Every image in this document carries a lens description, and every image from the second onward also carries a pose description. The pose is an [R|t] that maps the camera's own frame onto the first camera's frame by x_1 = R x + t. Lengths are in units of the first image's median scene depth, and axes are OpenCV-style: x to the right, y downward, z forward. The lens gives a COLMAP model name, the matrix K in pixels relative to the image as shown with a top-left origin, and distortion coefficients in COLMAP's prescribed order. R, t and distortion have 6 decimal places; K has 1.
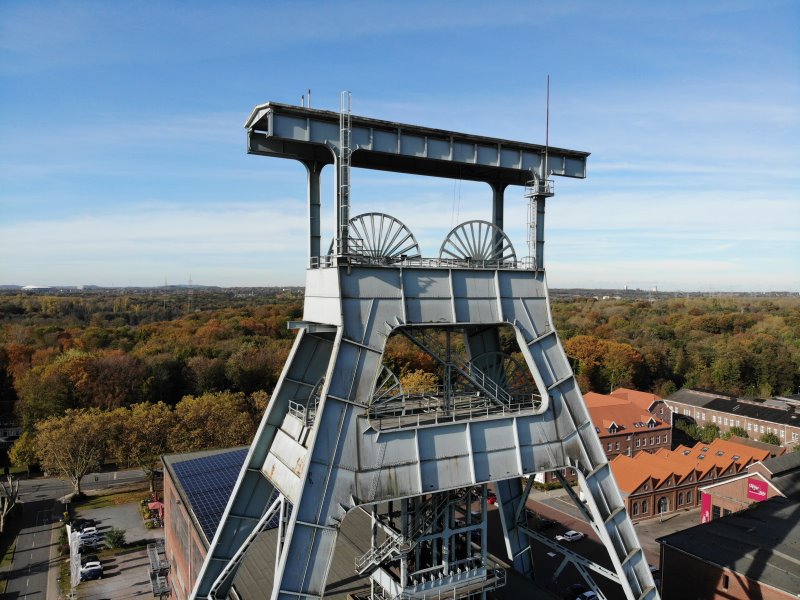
lens RADIAL K [[606.2, 0, 398.0], [0, 606.2, 300.2], [0, 0, 1]] dist [-0.059058, -0.023847]
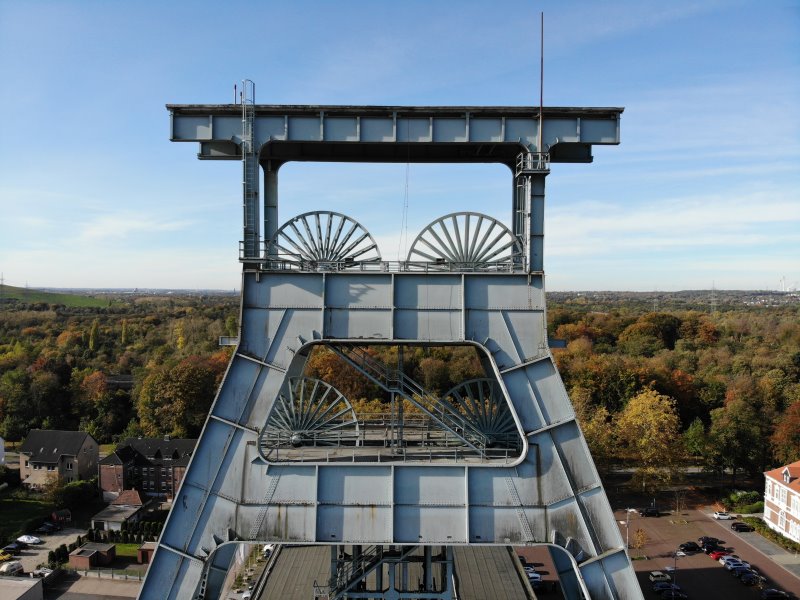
lens RADIAL K [[606.2, 0, 399.8], [0, 606.2, 297.7], [0, 0, 1]] dist [-0.059058, -0.023847]
pose [[0.879020, 0.003351, -0.476774, 0.474607], [-0.010500, 0.999869, -0.012331, -0.009032], [0.476670, 0.015845, 0.878940, 0.282303]]
